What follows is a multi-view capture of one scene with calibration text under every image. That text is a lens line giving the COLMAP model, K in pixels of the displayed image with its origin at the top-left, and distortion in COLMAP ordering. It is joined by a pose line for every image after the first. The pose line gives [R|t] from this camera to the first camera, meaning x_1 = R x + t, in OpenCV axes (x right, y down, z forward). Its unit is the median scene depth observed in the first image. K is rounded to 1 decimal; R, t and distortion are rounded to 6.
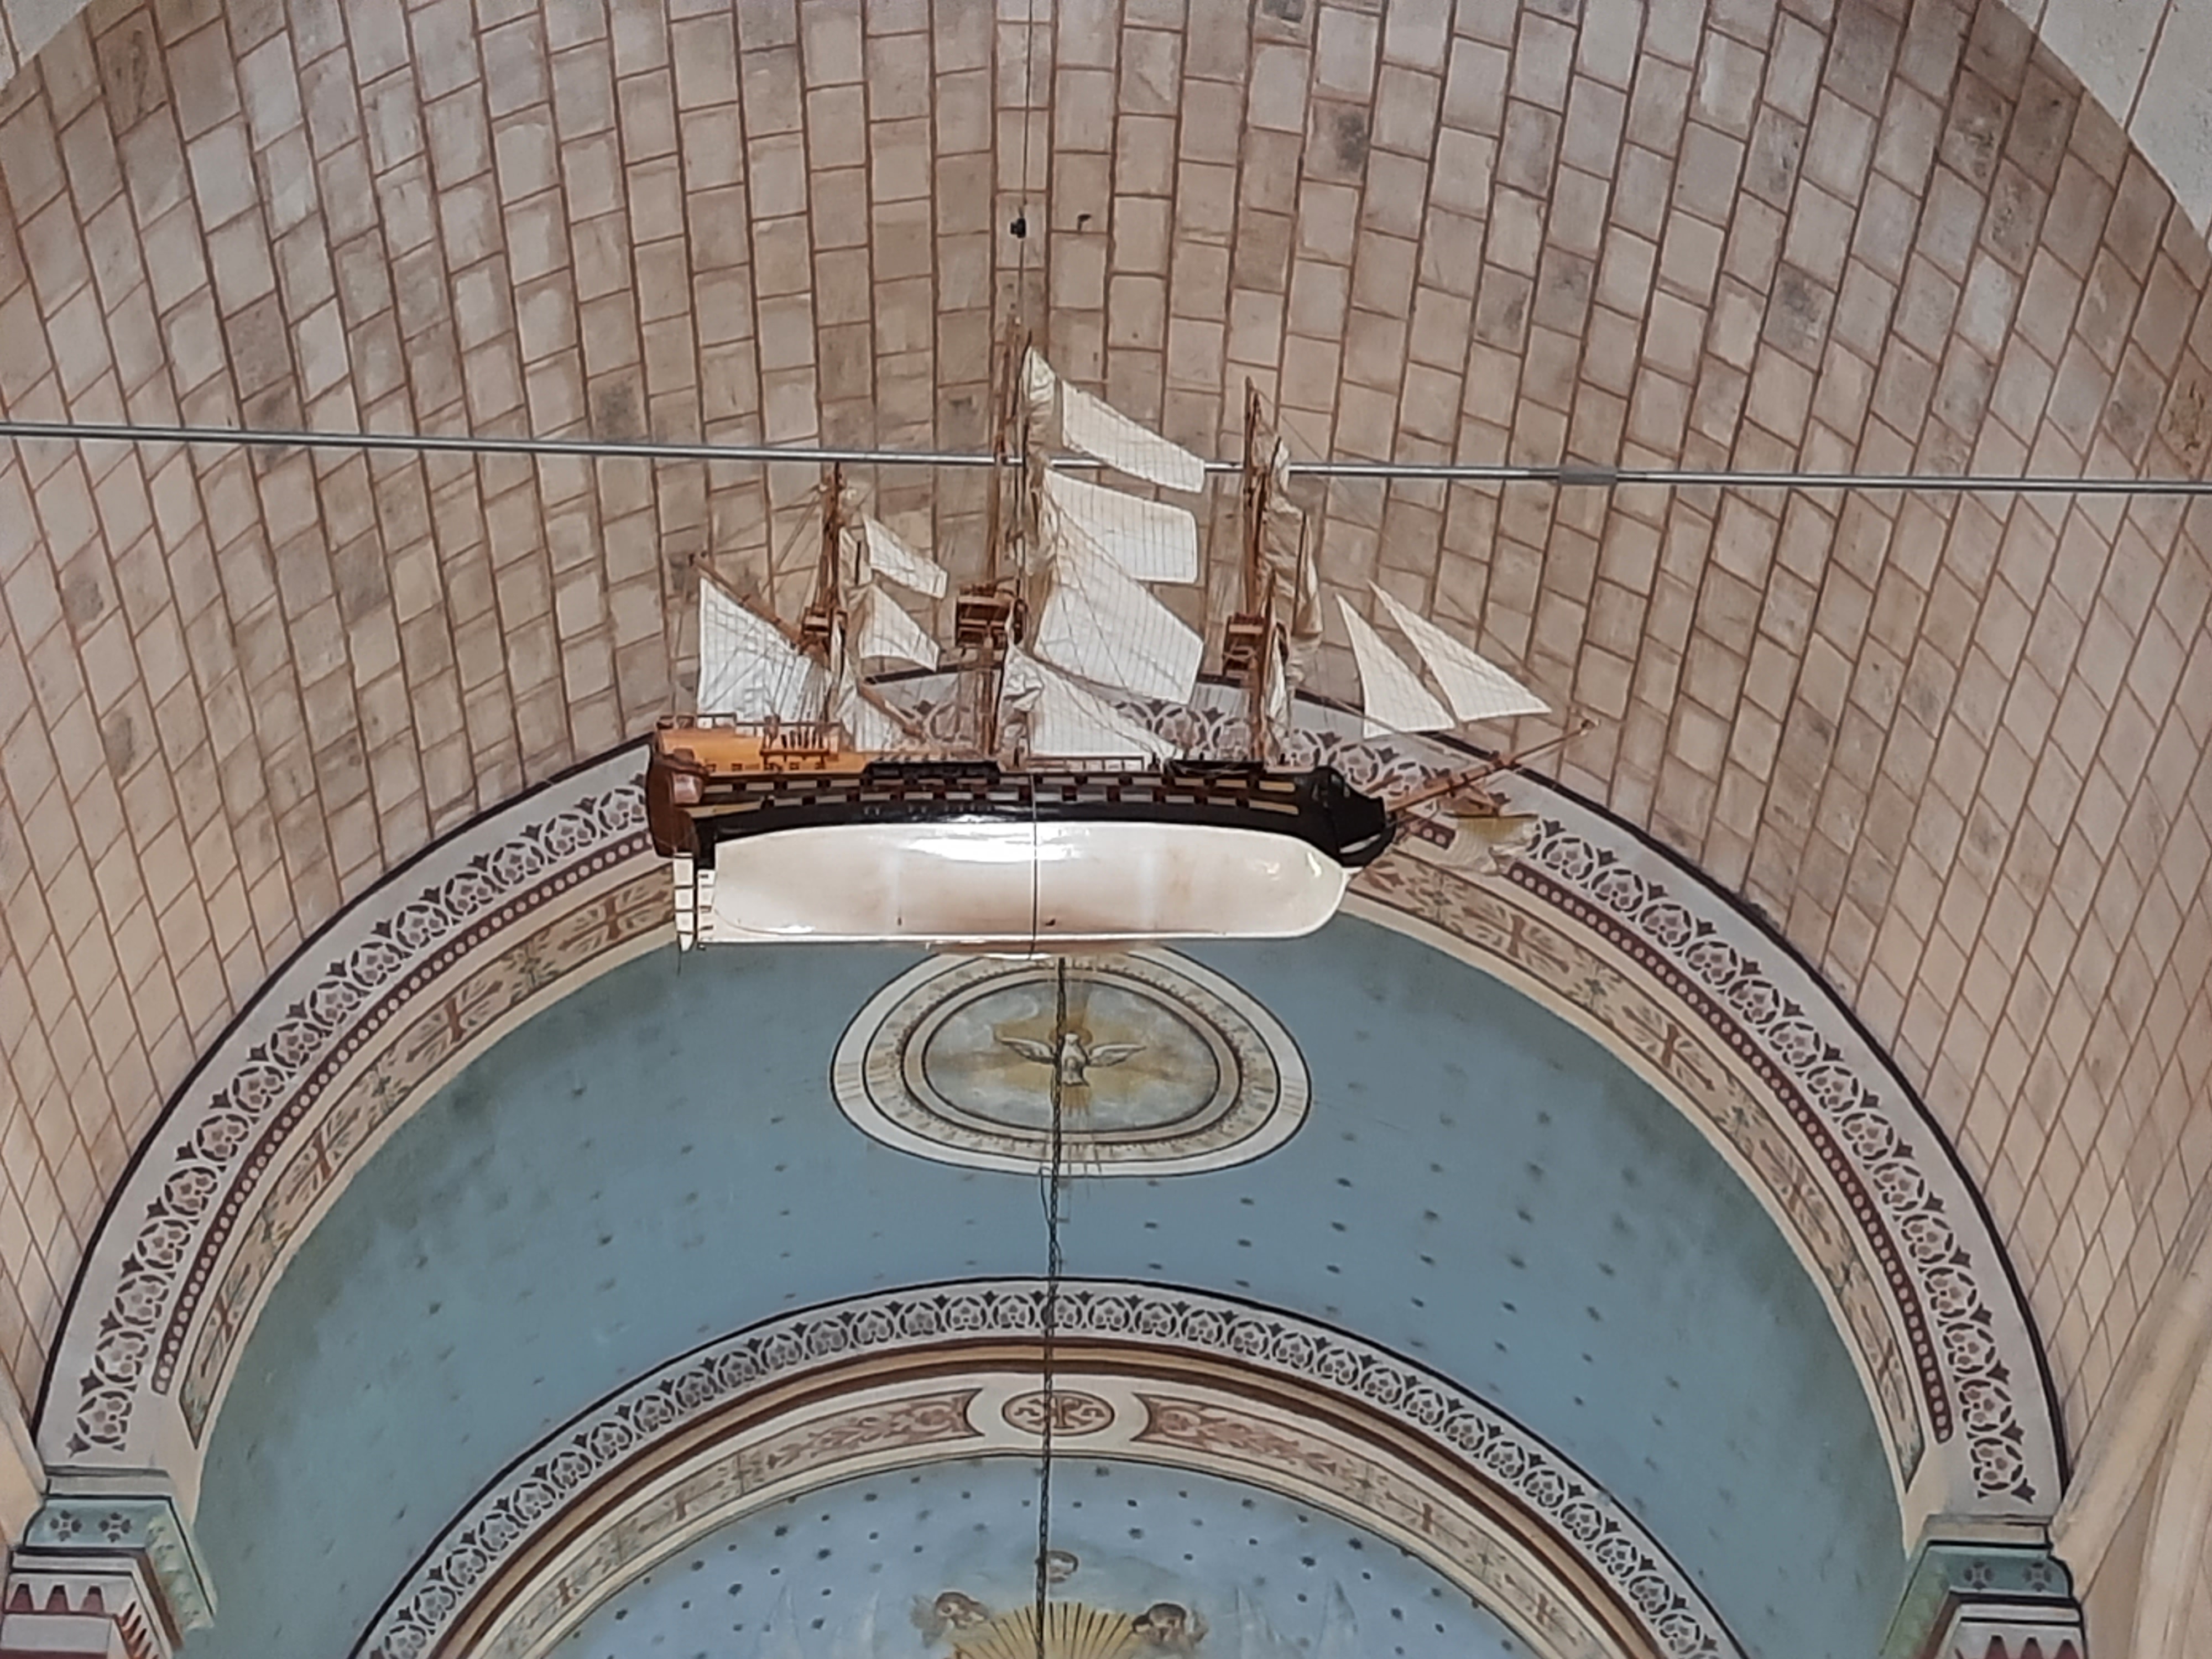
lens RADIAL K [[4527.8, 0, 1106.0], [0, 4527.8, 829.5], [0, 0, 1]] dist [0.023635, 0.119130]
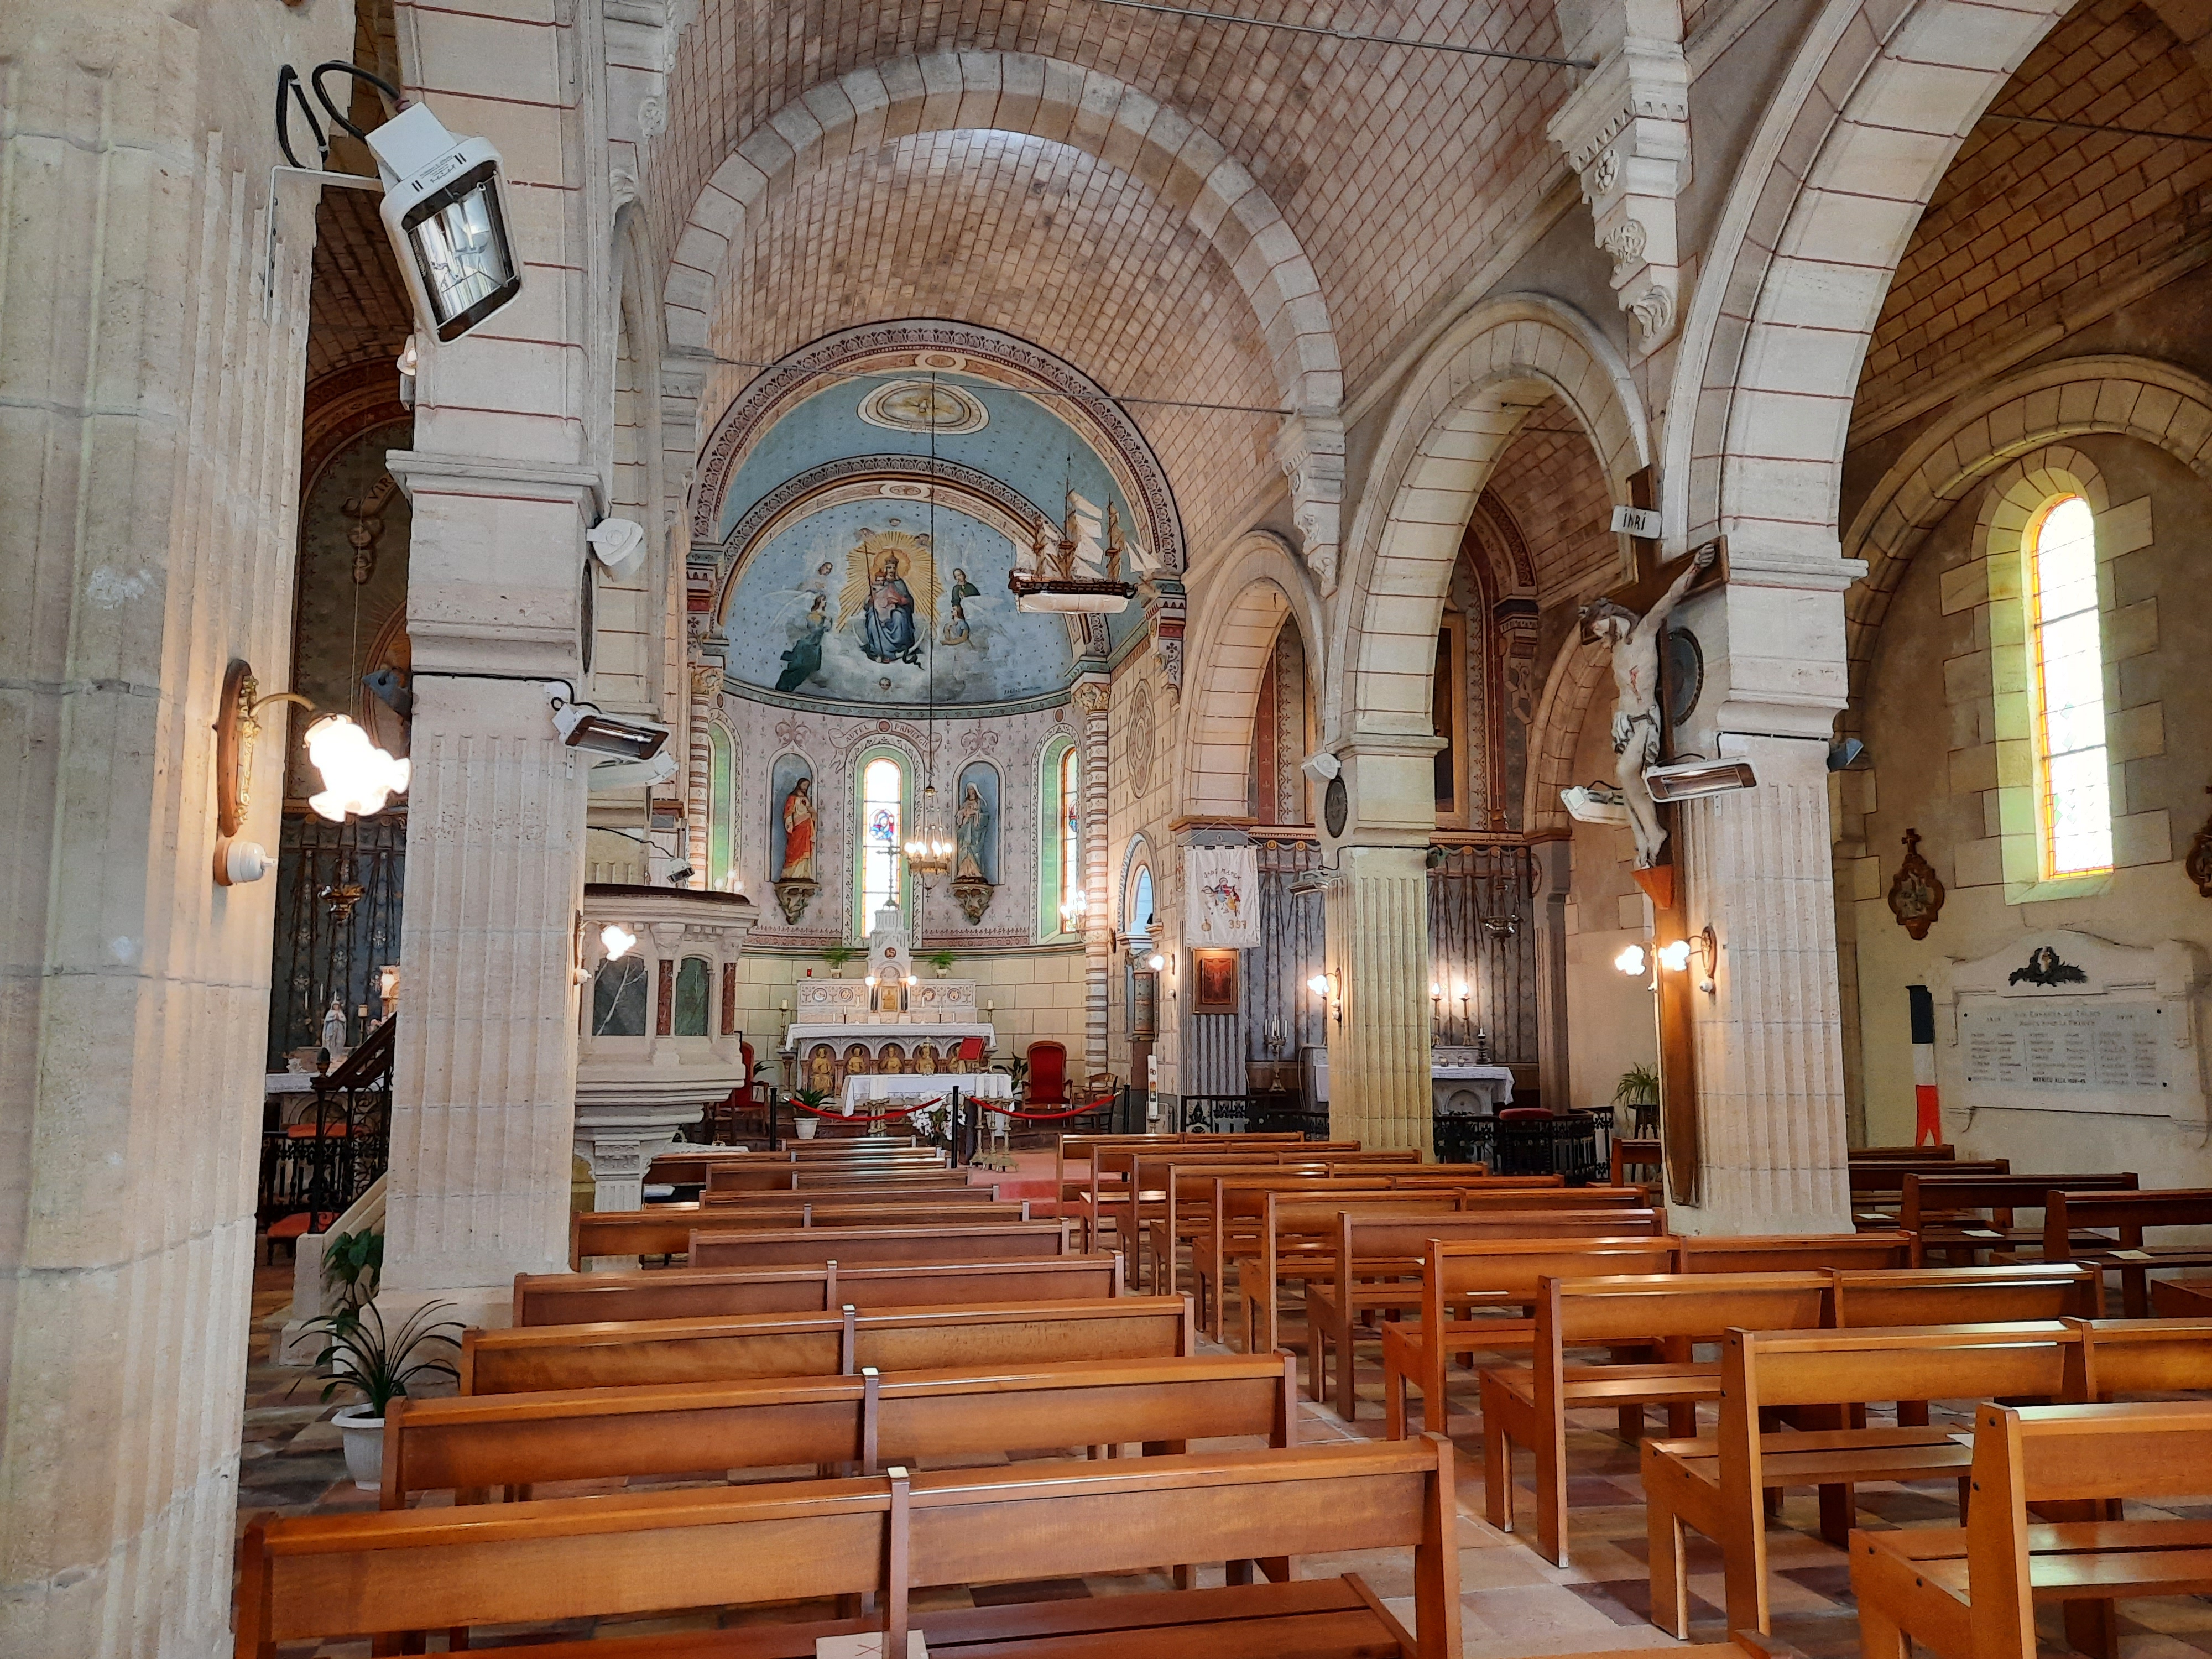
lens RADIAL K [[1565.8, 0, 1108.4], [0, 1565.8, 879.9], [0, 0, 1]] dist [0.003994, -0.005723]
pose [[0.978165, -0.001102, 0.207828, -0.161378], [-0.092127, 0.894072, 0.438347, -0.226361], [-0.186296, -0.447922, 0.874448, -0.389244]]
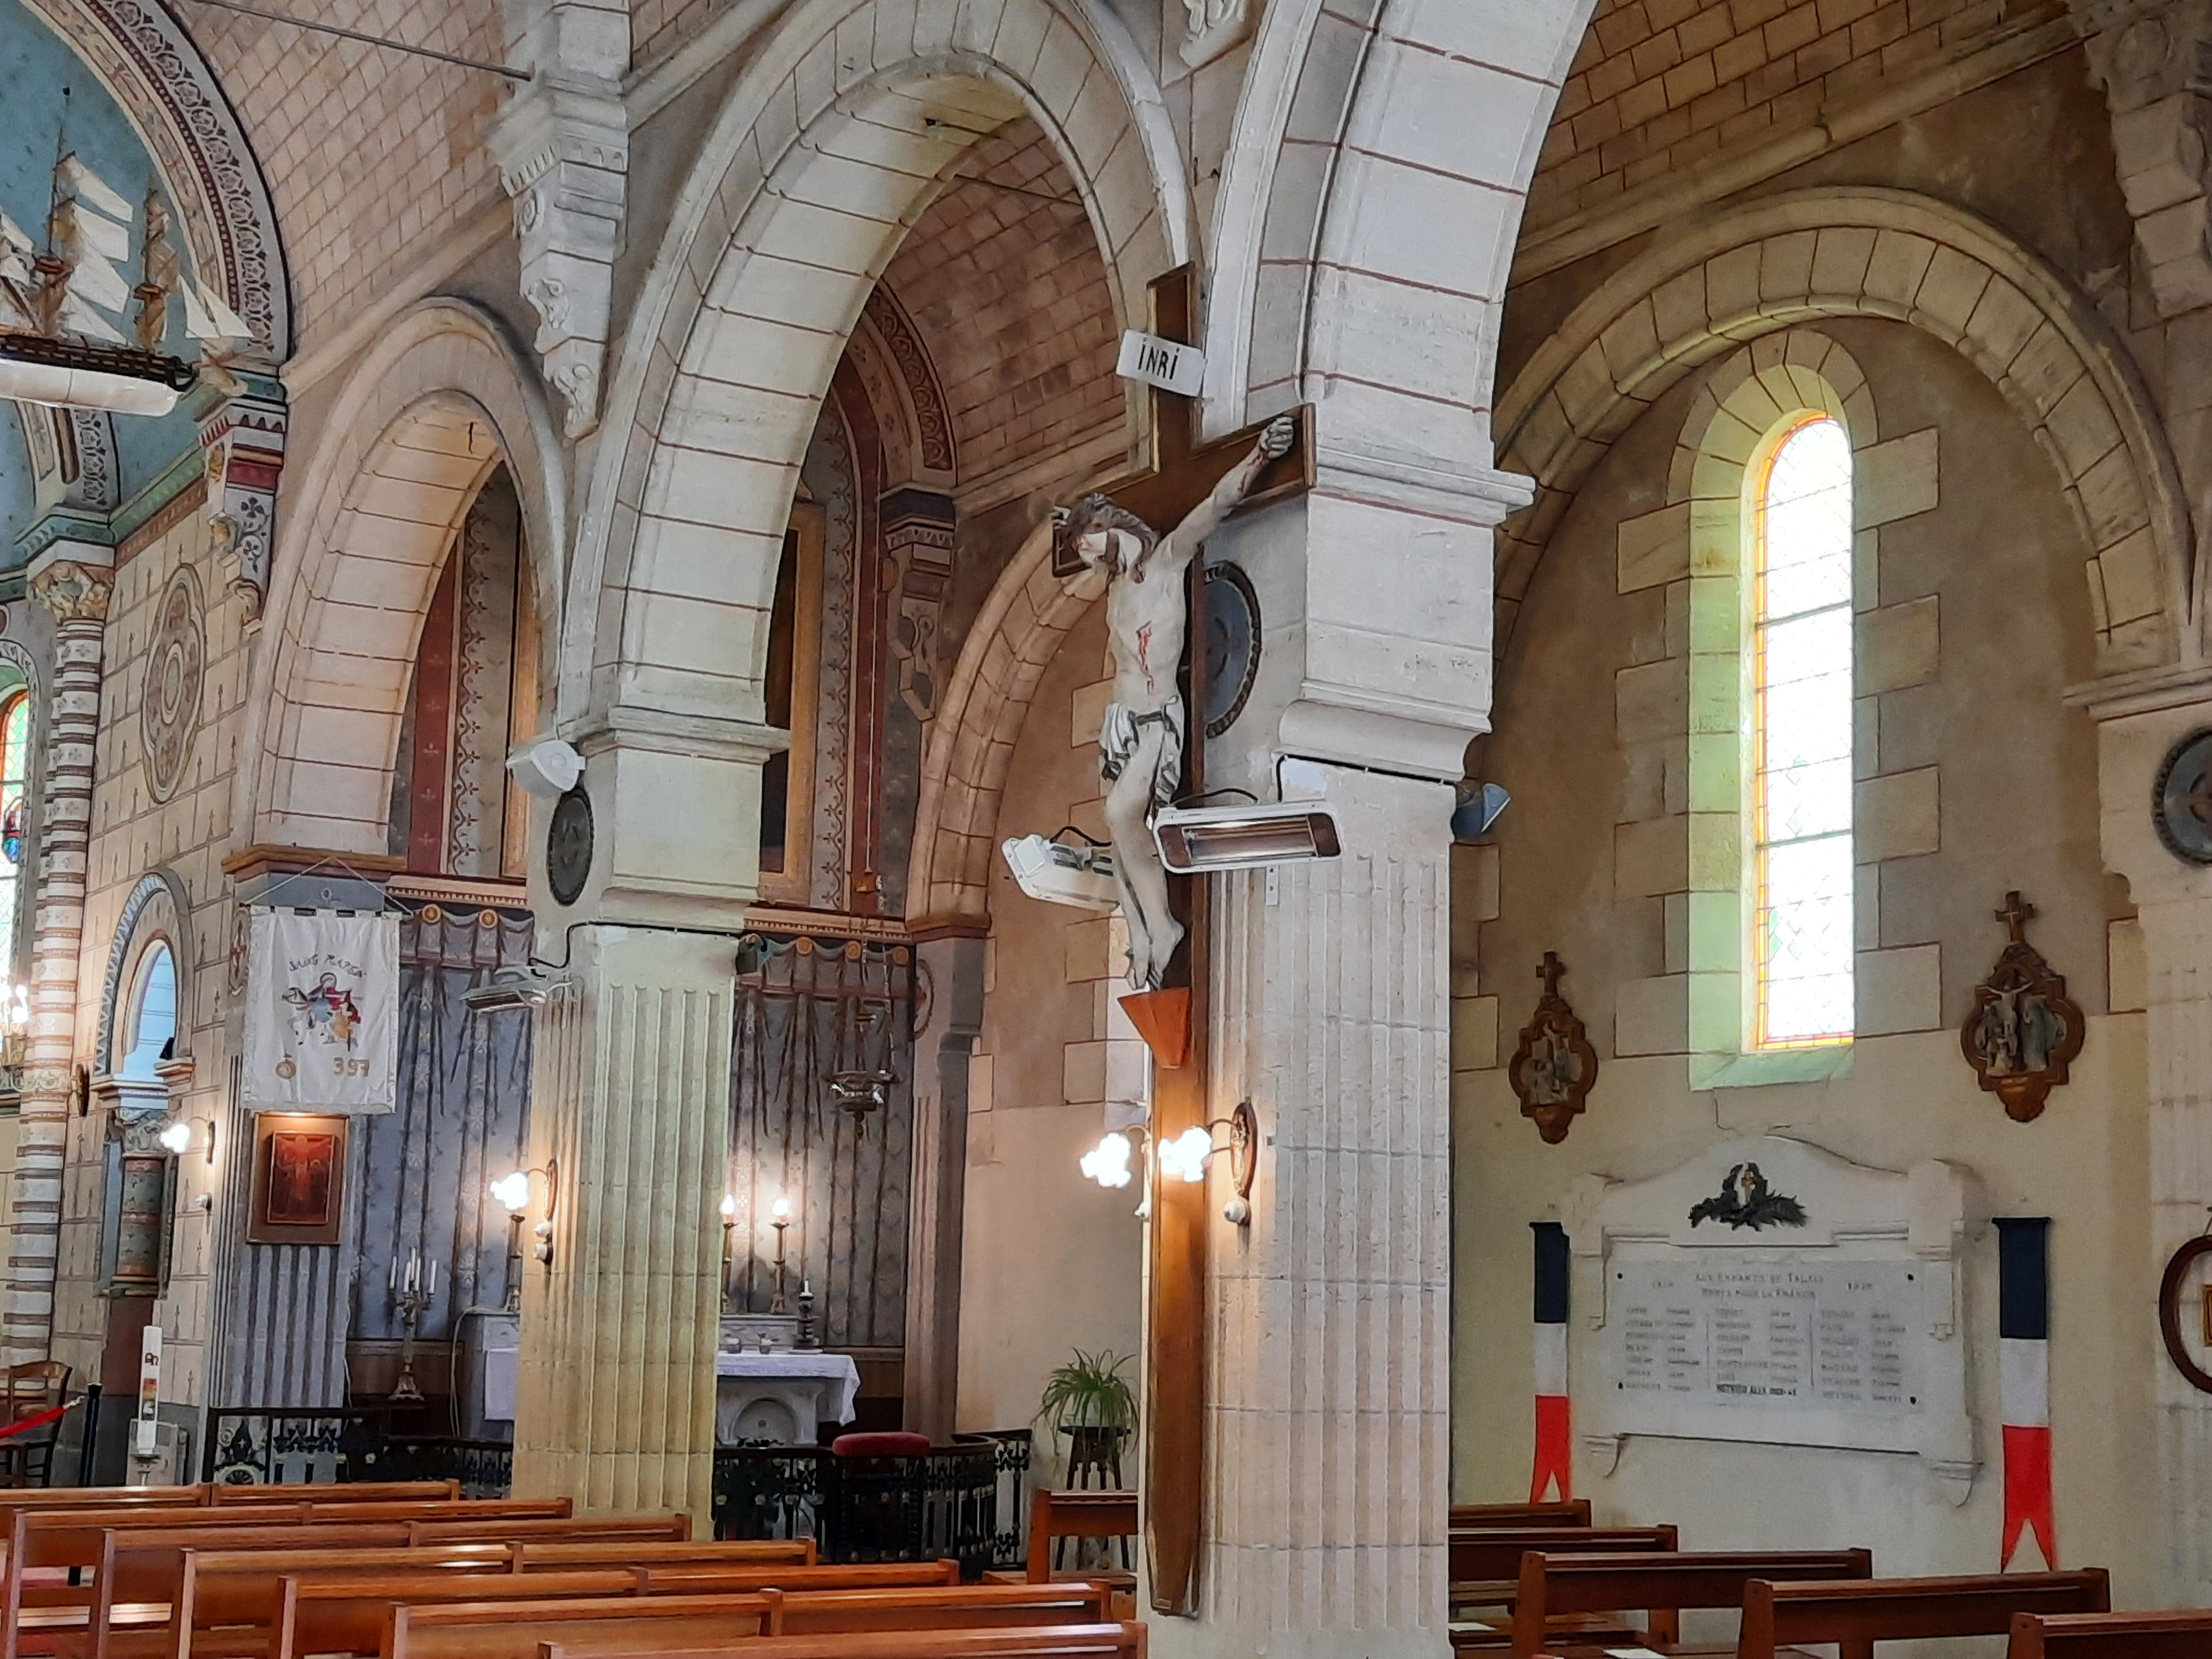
lens RADIAL K [[2948.9, 0, 1115.8], [0, 2948.9, 881.7], [0, 0, 1]] dist [0.097210, -0.194680]
pose [[0.852941, 0.067753, 0.517592, -0.162450], [-0.278124, 0.898069, 0.340763, -0.213715], [-0.441746, -0.434605, 0.784843, -0.369713]]
